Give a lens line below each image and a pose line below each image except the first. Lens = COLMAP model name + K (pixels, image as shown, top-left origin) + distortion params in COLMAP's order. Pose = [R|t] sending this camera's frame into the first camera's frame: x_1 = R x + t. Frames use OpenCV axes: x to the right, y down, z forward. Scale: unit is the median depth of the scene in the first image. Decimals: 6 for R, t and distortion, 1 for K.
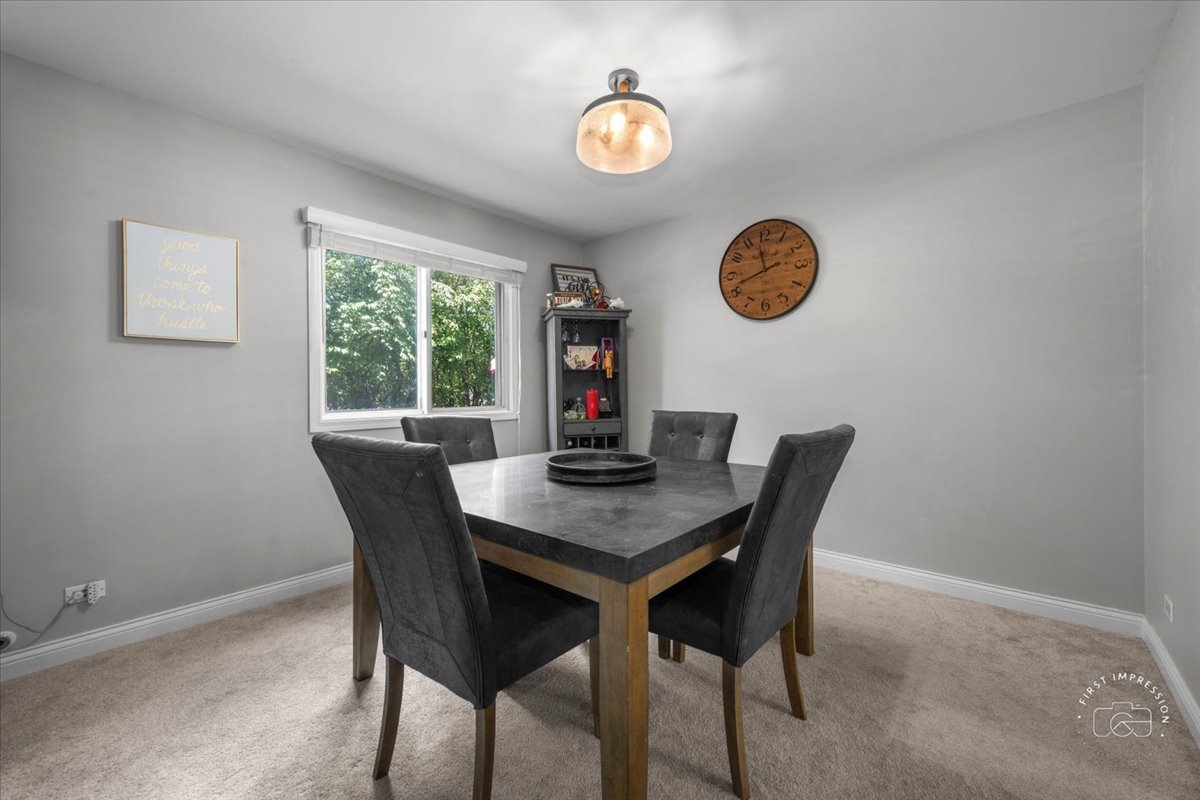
lens RADIAL K [[475.2, 0, 599.2], [0, 475.2, 389.9], [0, 0, 1]] dist [-0.001183, -0.000025]
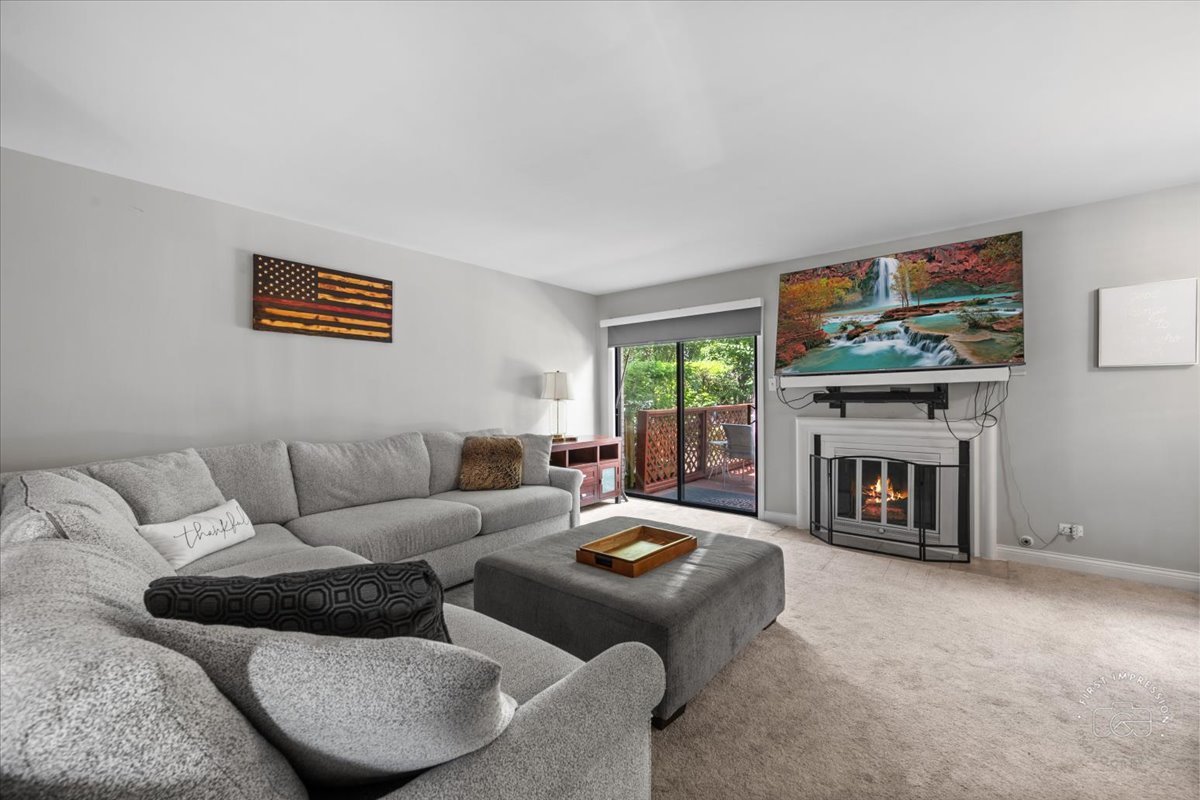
lens RADIAL K [[475.2, 0, 604.7], [0, 475.2, 397.3], [0, 0, 1]] dist [-0.001183, -0.000025]
pose [[0.046156, 0.015285, -0.998817, 0.409189], [-0.003481, 0.999879, 0.015140, -0.035890], [0.998928, 0.002778, 0.046203, -0.608160]]
